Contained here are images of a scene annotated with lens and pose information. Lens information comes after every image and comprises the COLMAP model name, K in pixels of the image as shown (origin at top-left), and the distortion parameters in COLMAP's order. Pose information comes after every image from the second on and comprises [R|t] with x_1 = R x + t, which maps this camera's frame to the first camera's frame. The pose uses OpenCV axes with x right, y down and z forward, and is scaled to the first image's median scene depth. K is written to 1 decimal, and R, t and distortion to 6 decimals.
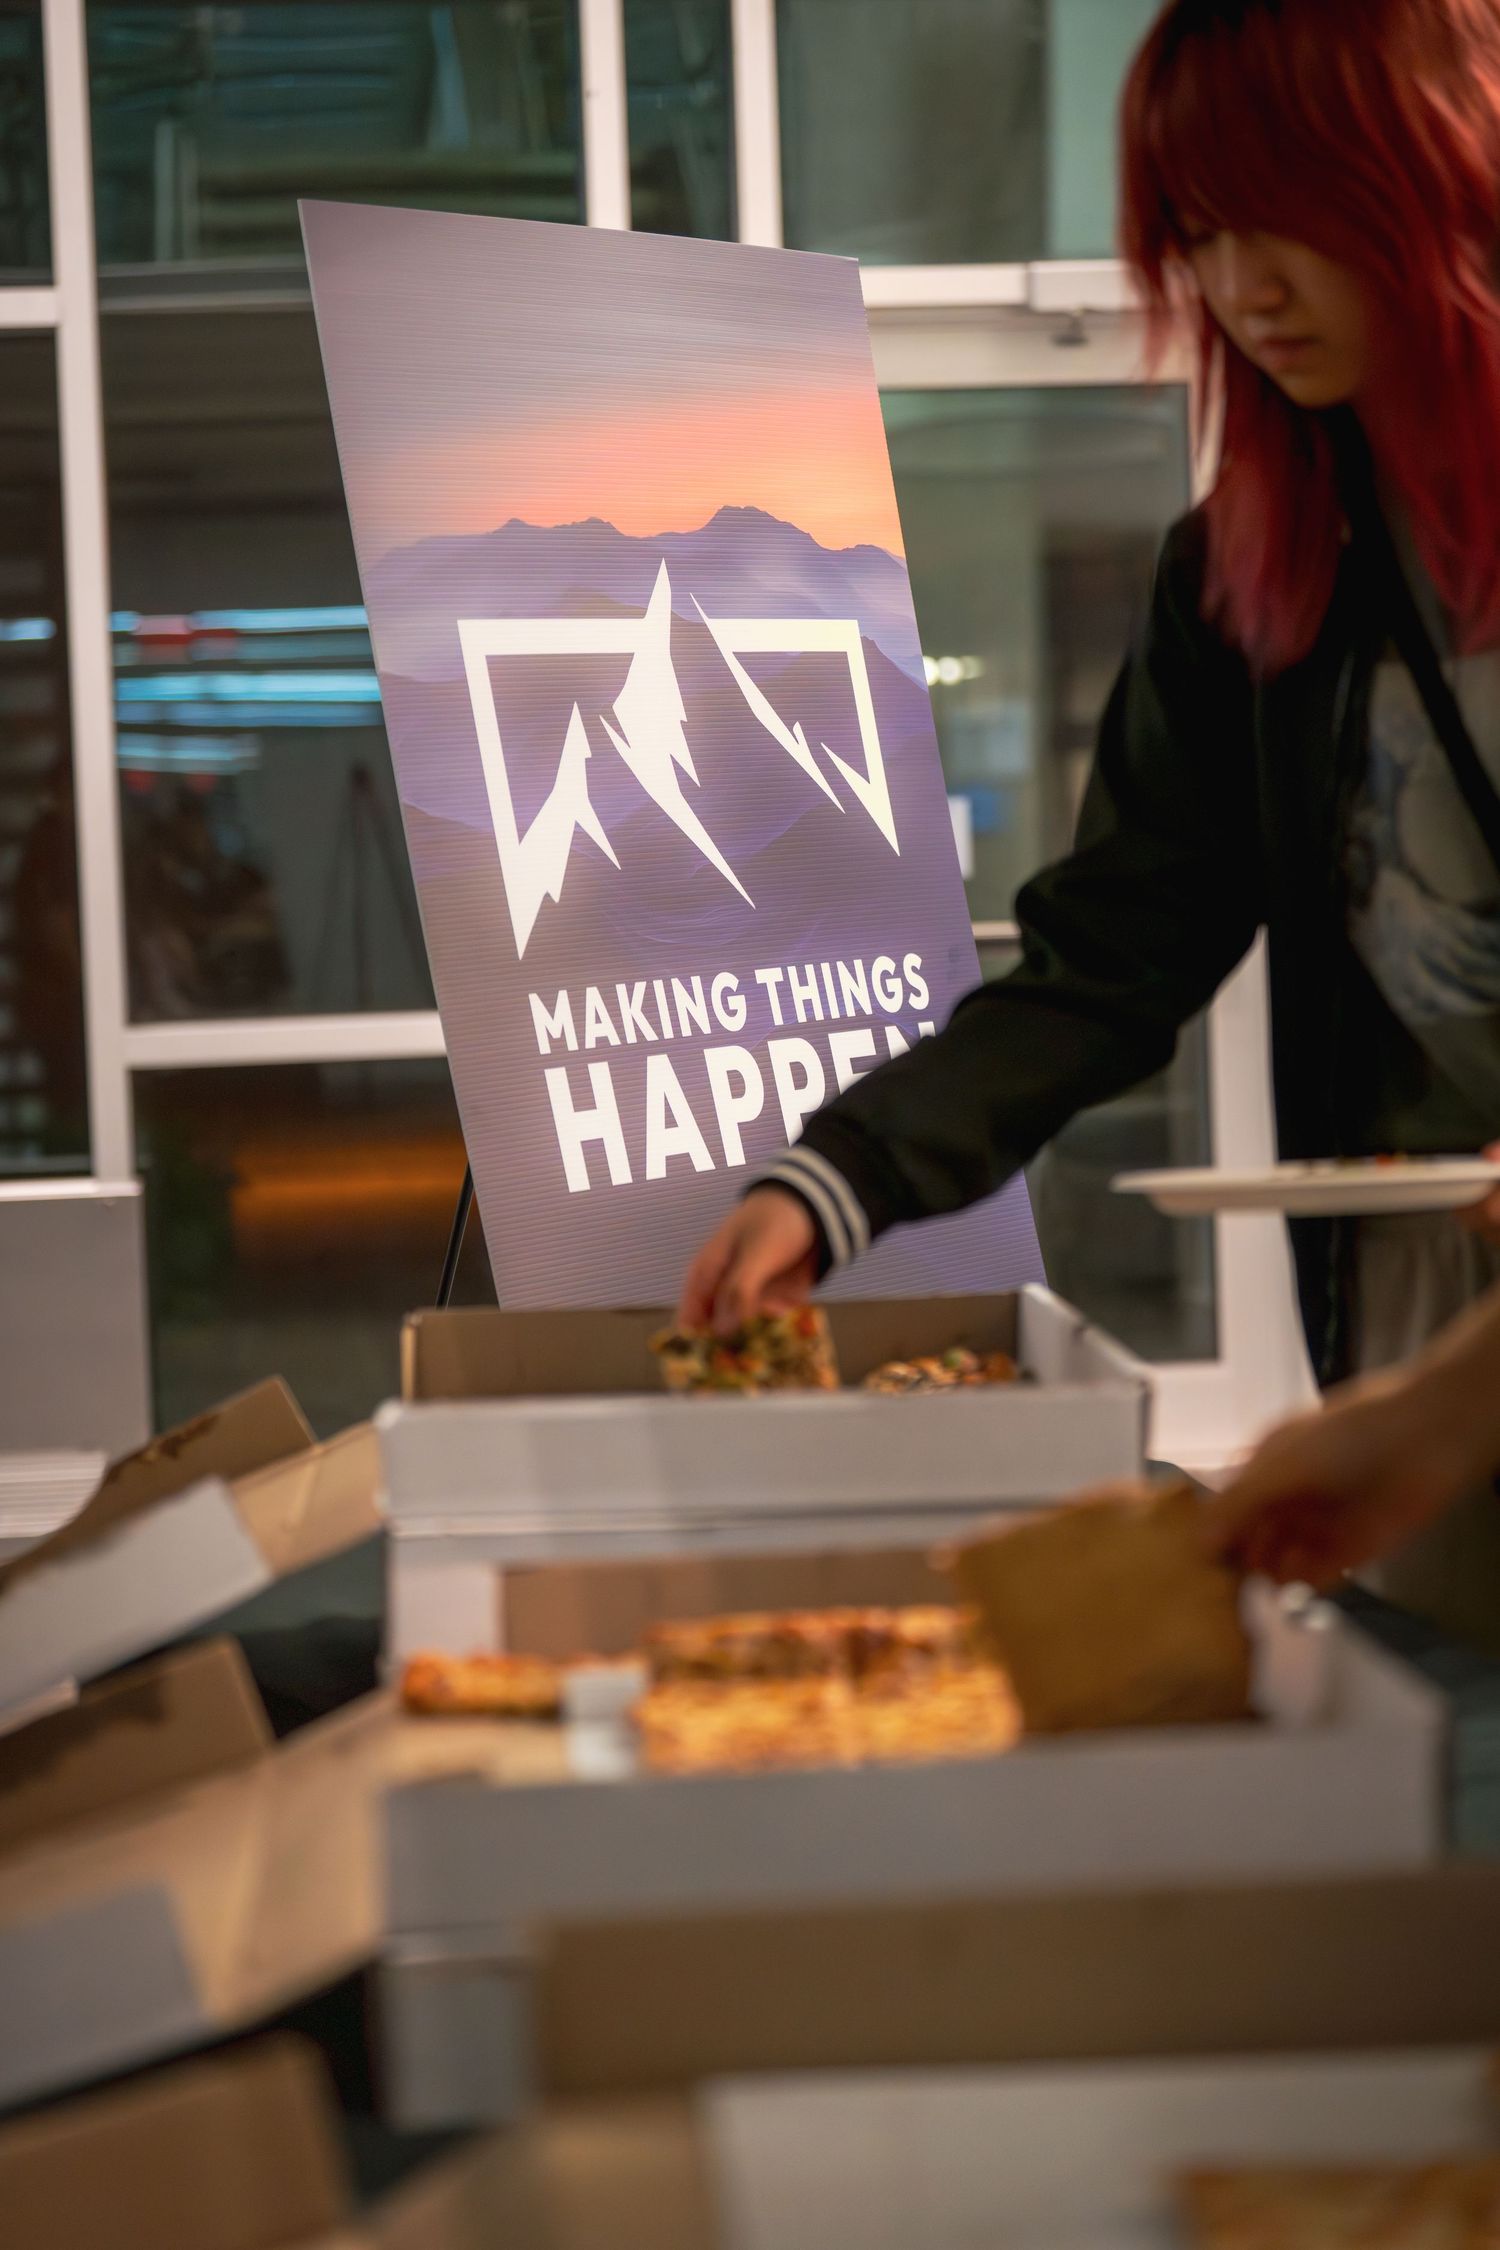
lens RADIAL K [[4449.3, 0, 757.6], [0, 4449.3, 1132.7], [0, 0, 1]] dist [-0.006286, -0.115644]
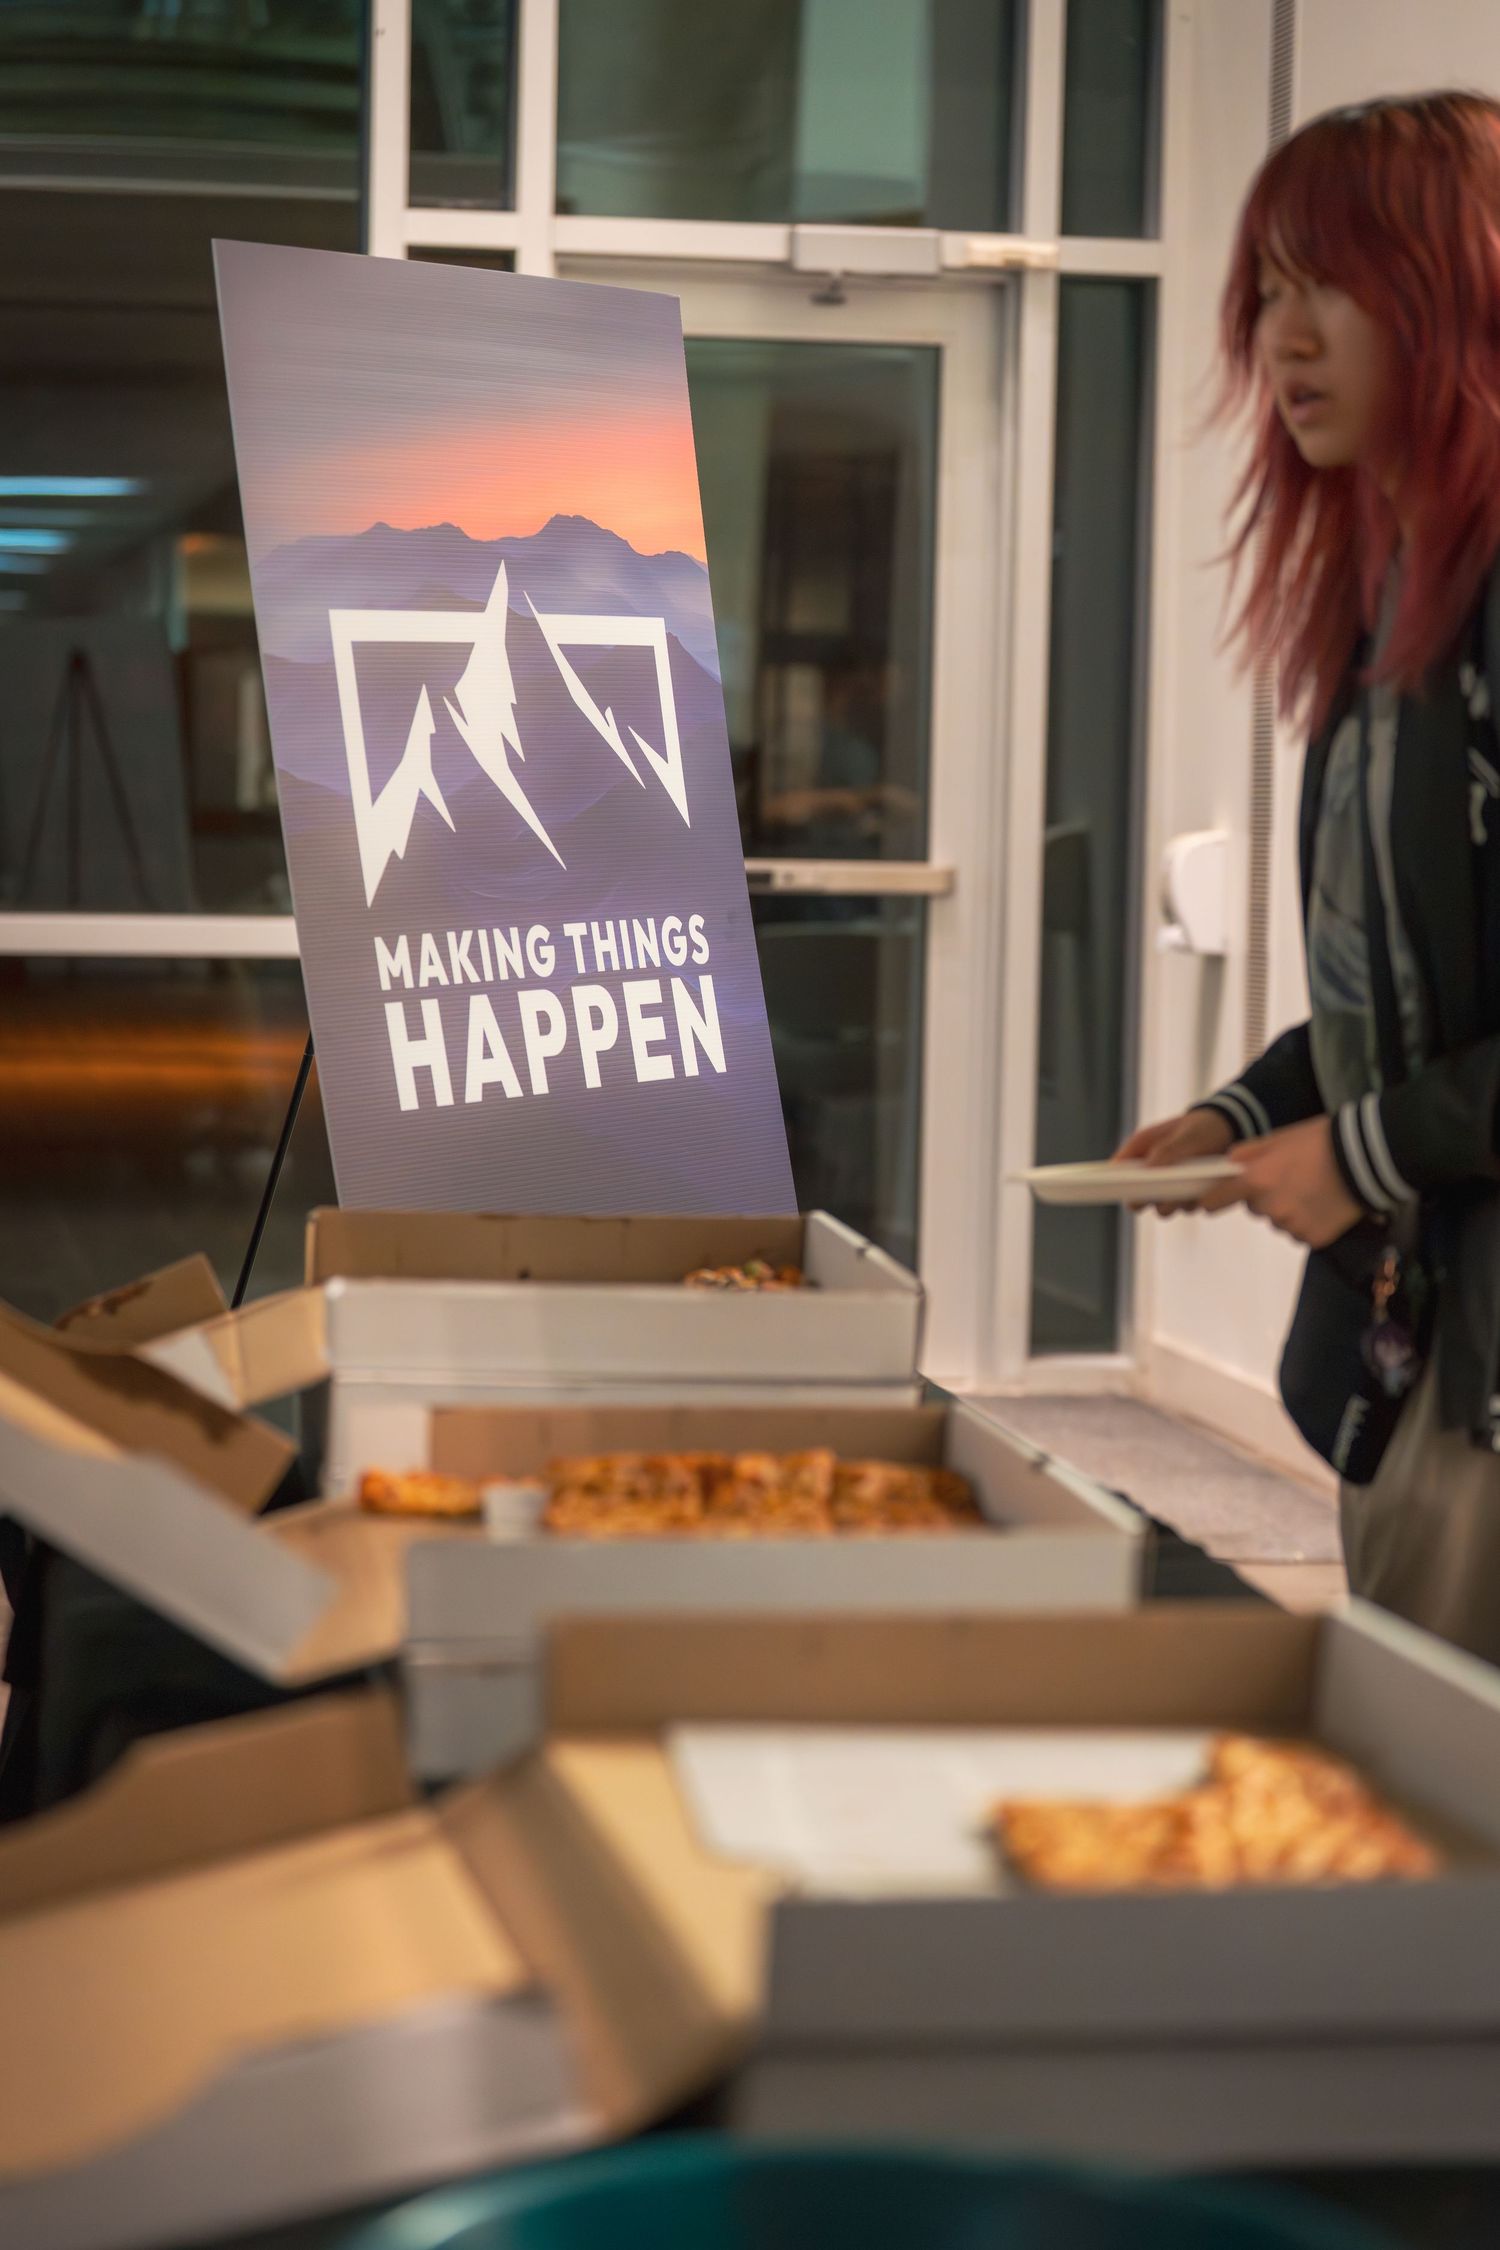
lens RADIAL K [[4694.8, 0, 740.5], [0, 4694.8, 1119.0], [0, 0, 1]] dist [0.016841, -0.067940]
pose [[0.996199, 0.052323, 0.069639, -0.037102], [-0.053494, 0.998455, 0.015053, -0.007136], [-0.068744, -0.018721, 0.997459, -0.211544]]
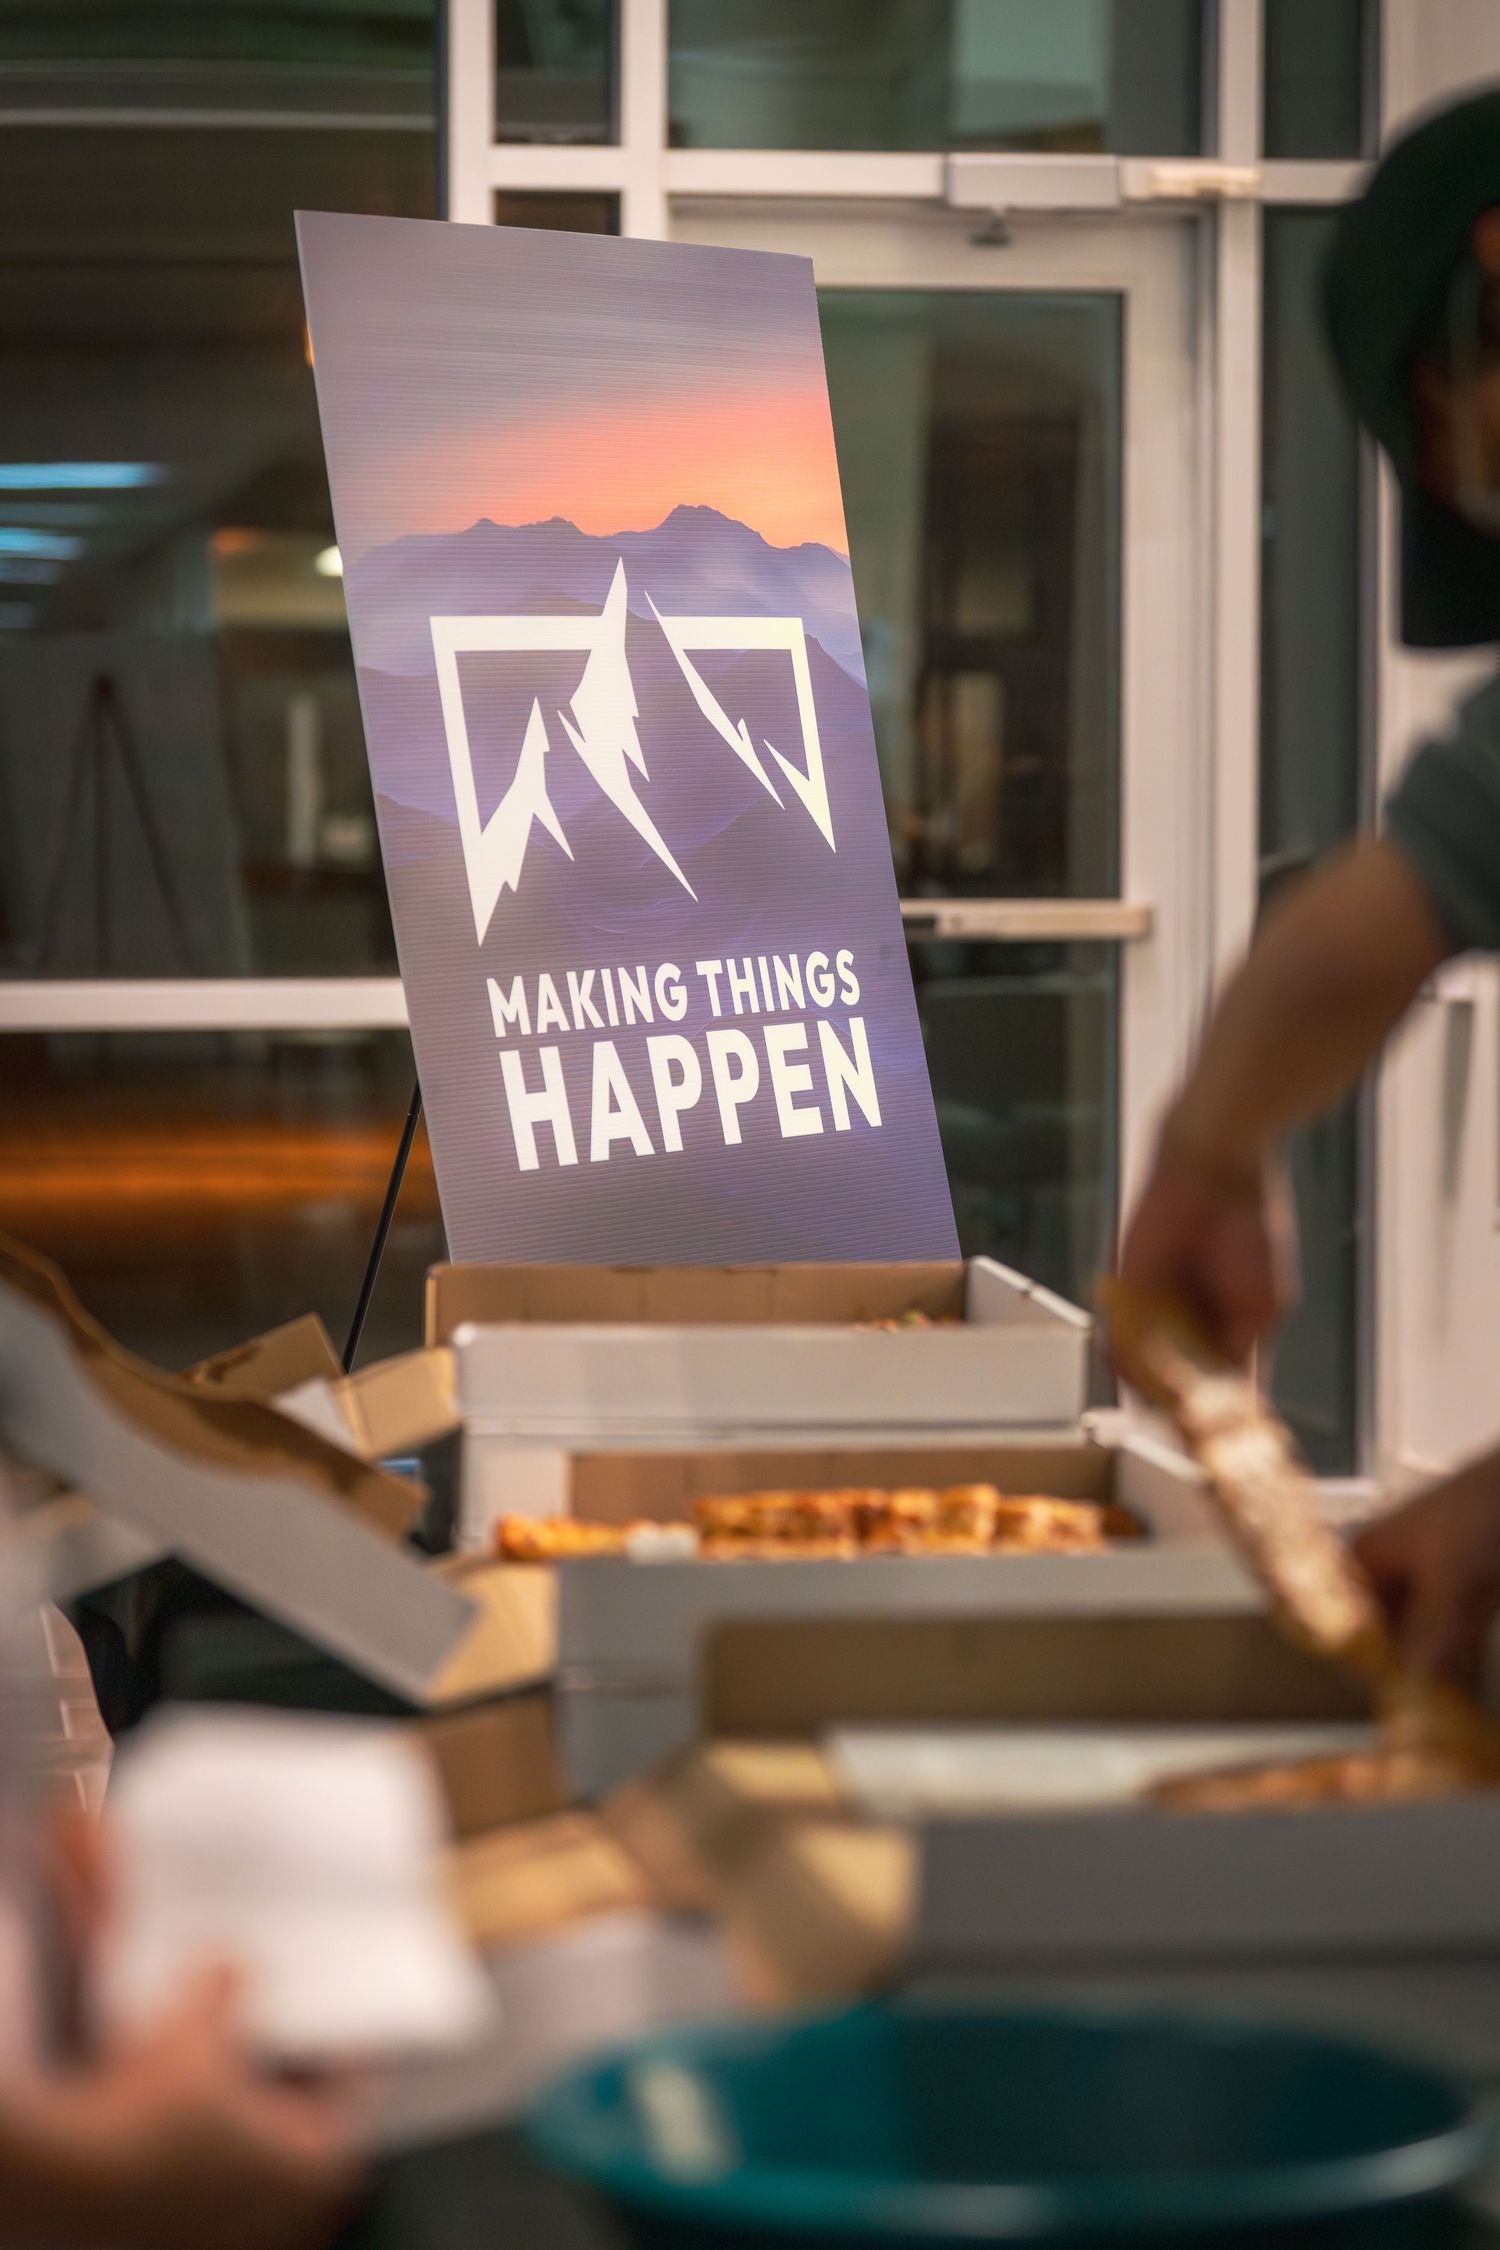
lens RADIAL K [[5844.4, 0, 751.0], [0, 5844.4, 1125.8], [0, 0, 1]] dist [0.029958, -0.242845]
pose [[0.998569, 0.034099, 0.041209, -0.042499], [-0.033977, 0.999416, -0.003653, 0.005724], [-0.041310, 0.002248, 0.999144, -0.348148]]
